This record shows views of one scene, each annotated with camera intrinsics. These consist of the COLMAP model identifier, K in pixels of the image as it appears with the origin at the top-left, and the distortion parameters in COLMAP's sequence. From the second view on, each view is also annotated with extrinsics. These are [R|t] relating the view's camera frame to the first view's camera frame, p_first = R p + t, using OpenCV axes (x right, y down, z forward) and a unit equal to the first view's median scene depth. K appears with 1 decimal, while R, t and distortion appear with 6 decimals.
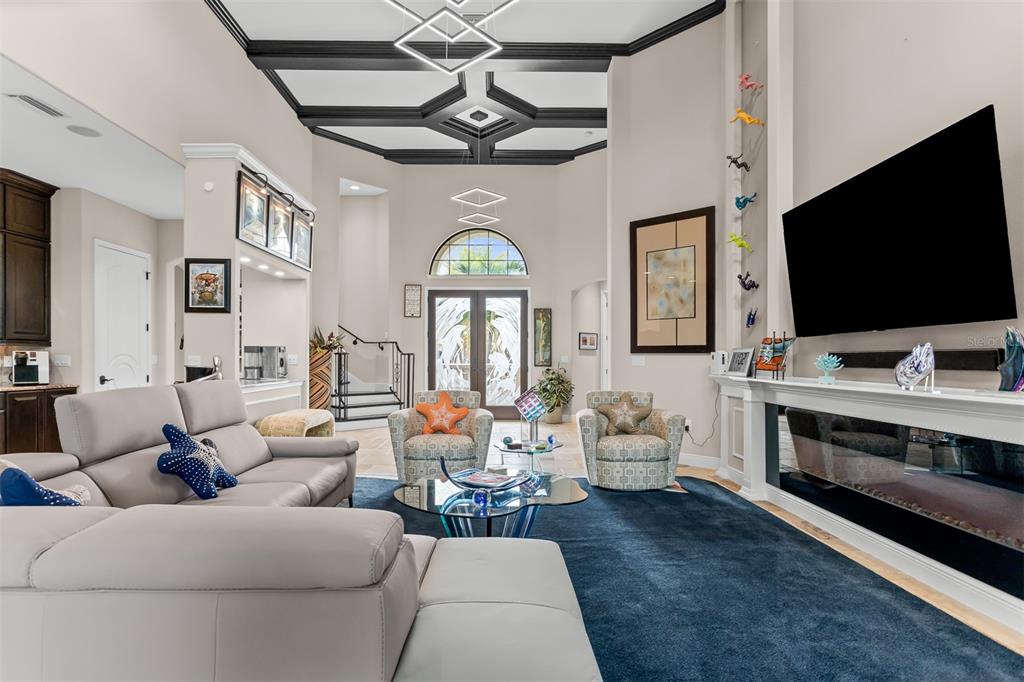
lens RADIAL K [[512.4, 0, 501.2], [0, 512.4, 359.0], [0, 0, 1]] dist [-0.042375, 0.026329]
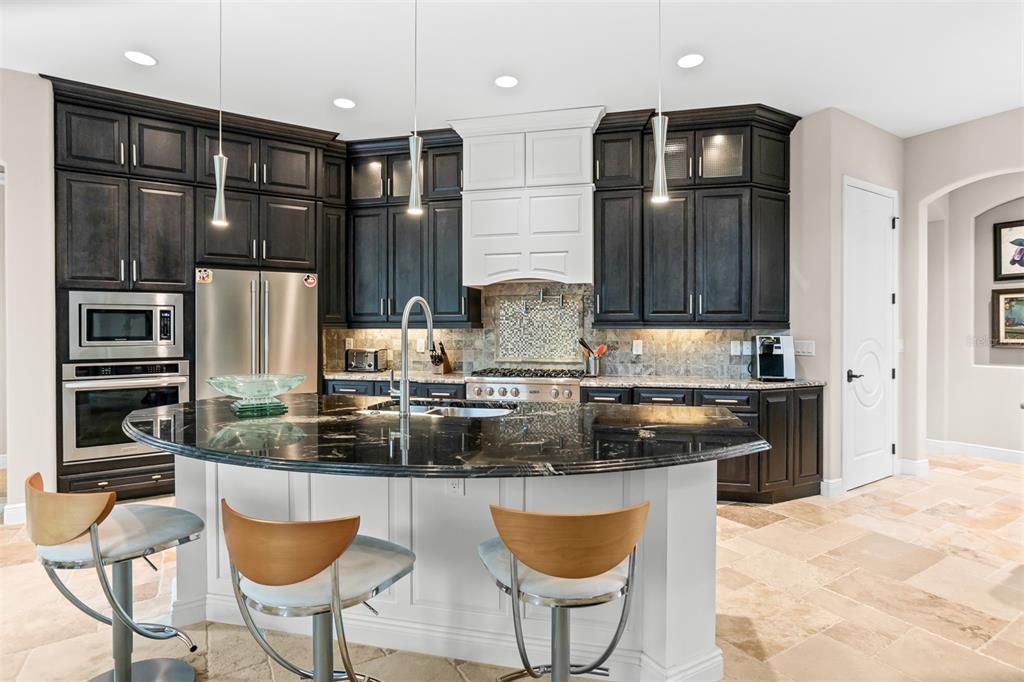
lens RADIAL K [[522.6, 0, 515.0], [0, 522.6, 334.4], [0, 0, 1]] dist [-0.047085, 0.029903]
pose [[0.508231, 0.006452, -0.861197, -0.388920], [-0.001442, 0.999977, 0.006640, -0.019124], [0.861220, -0.002133, 0.508229, 0.219711]]
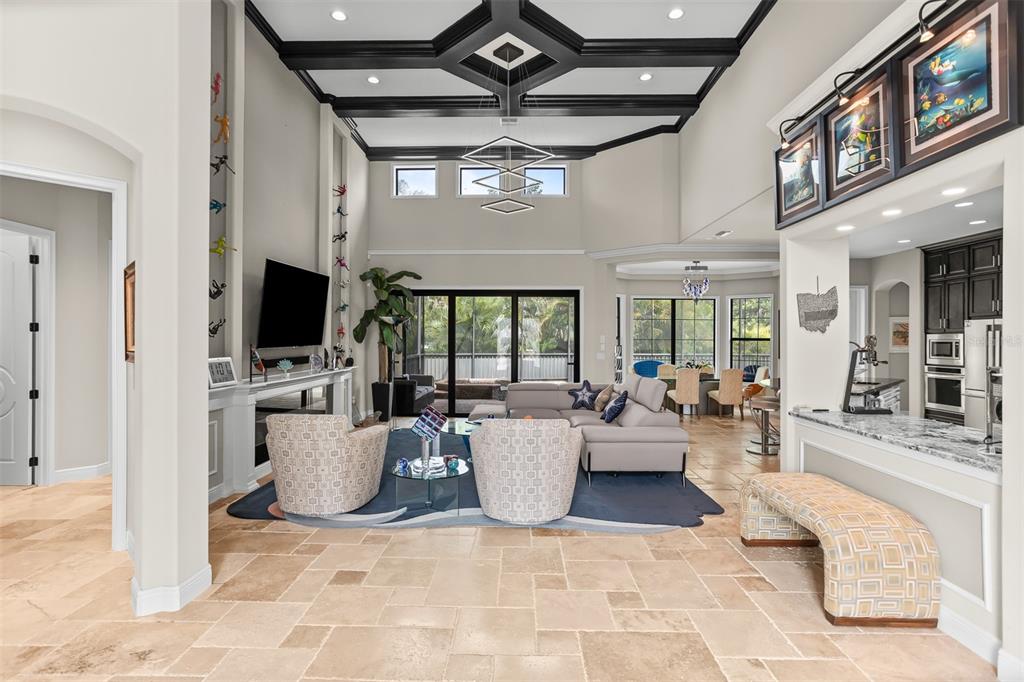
lens RADIAL K [[507.8, 0, 512.0], [0, 507.8, 341.0], [0, 0, 1]] dist [-0.041096, 0.029454]
pose [[-0.999466, -0.005860, 0.032143, -0.085577], [-0.005672, 0.999966, 0.005930, -0.048589], [-0.032177, 0.005745, -0.999466, 1.482851]]
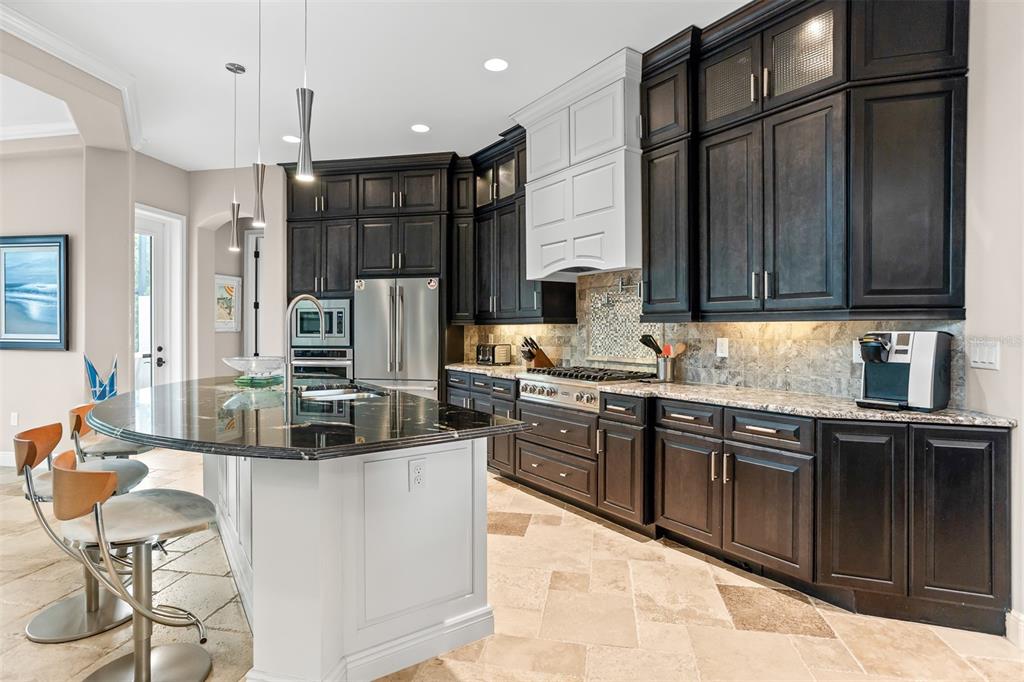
lens RADIAL K [[516.7, 0, 506.2], [0, 516.7, 333.8], [0, 0, 1]] dist [-0.043642, 0.026587]
pose [[-0.205421, 0.003329, -0.978668, -0.358140], [-0.005501, 0.999974, 0.004556, -0.011671], [0.978658, 0.006320, -0.205398, 0.639567]]
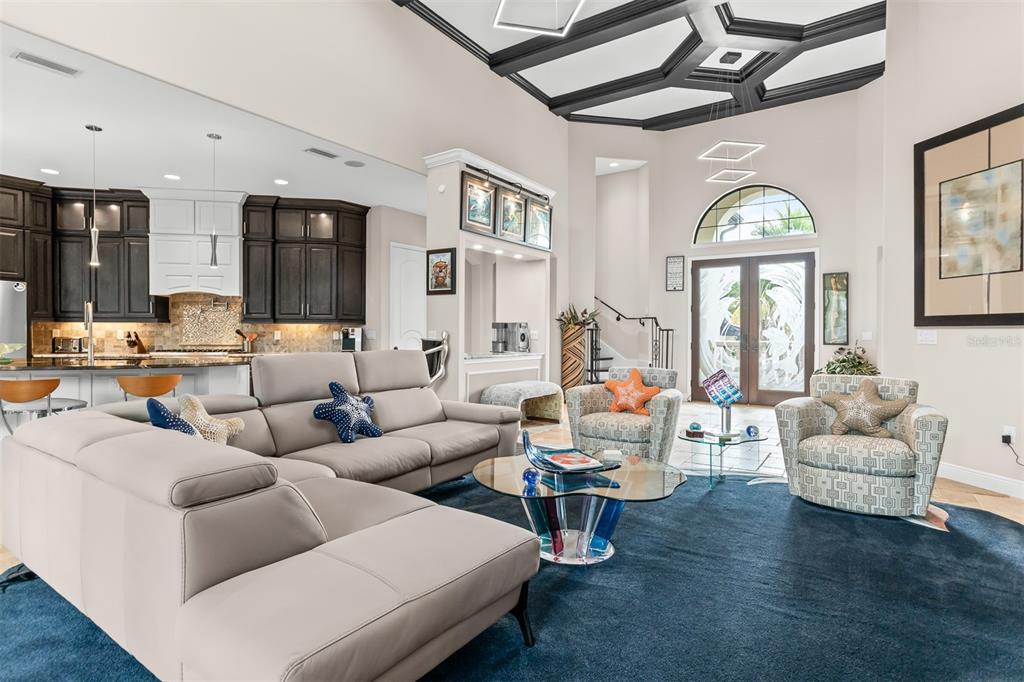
lens RADIAL K [[515.4, 0, 513.6], [0, 515.4, 338.5], [0, 0, 1]] dist [-0.041448, 0.026755]
pose [[0.816935, 0.005425, -0.576705, 0.208856], [-0.003562, 0.999984, 0.004362, 0.004796], [0.576719, -0.001509, 0.816941, 0.087390]]
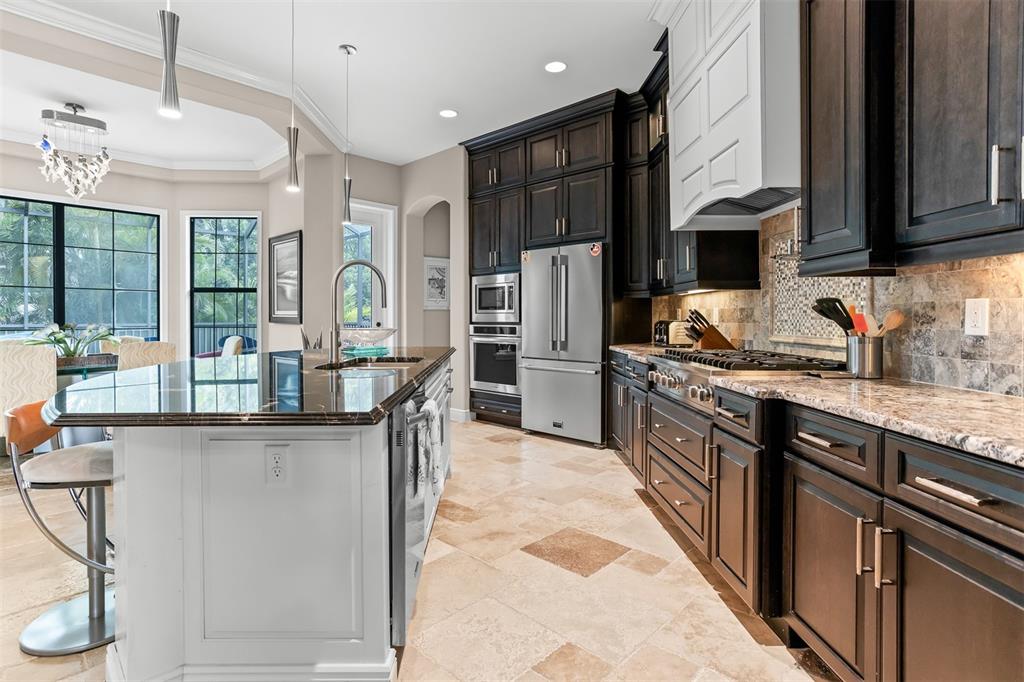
lens RADIAL K [[518.2, 0, 494.5], [0, 518.2, 320.4], [0, 0, 1]] dist [-0.035543, 0.026442]
pose [[-0.718131, 0.003622, -0.695898, -0.558528], [-0.003373, 0.999957, 0.008686, 0.004575], [0.695899, 0.008585, -0.718088, 0.771898]]
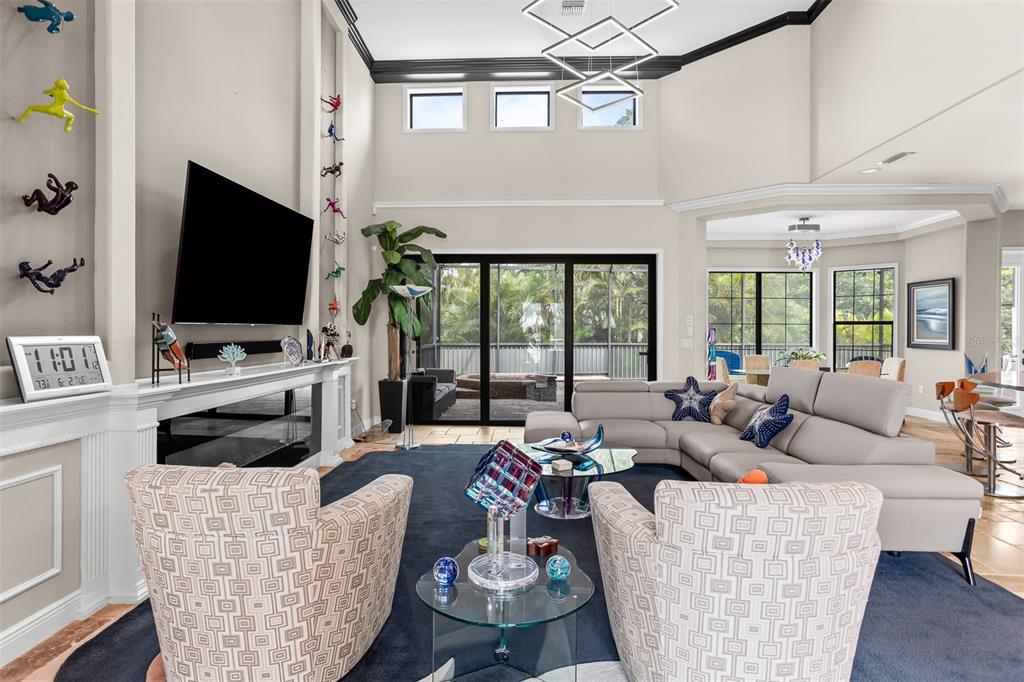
lens RADIAL K [[516.7, 0, 506.2], [0, 516.7, 333.8], [0, 0, 1]] dist [-0.043642, 0.026587]
pose [[-0.998141, -0.002969, 0.060868, 0.026975], [-0.002599, 0.999978, 0.006145, -0.022715], [-0.060885, 0.005975, -0.998127, 1.116206]]
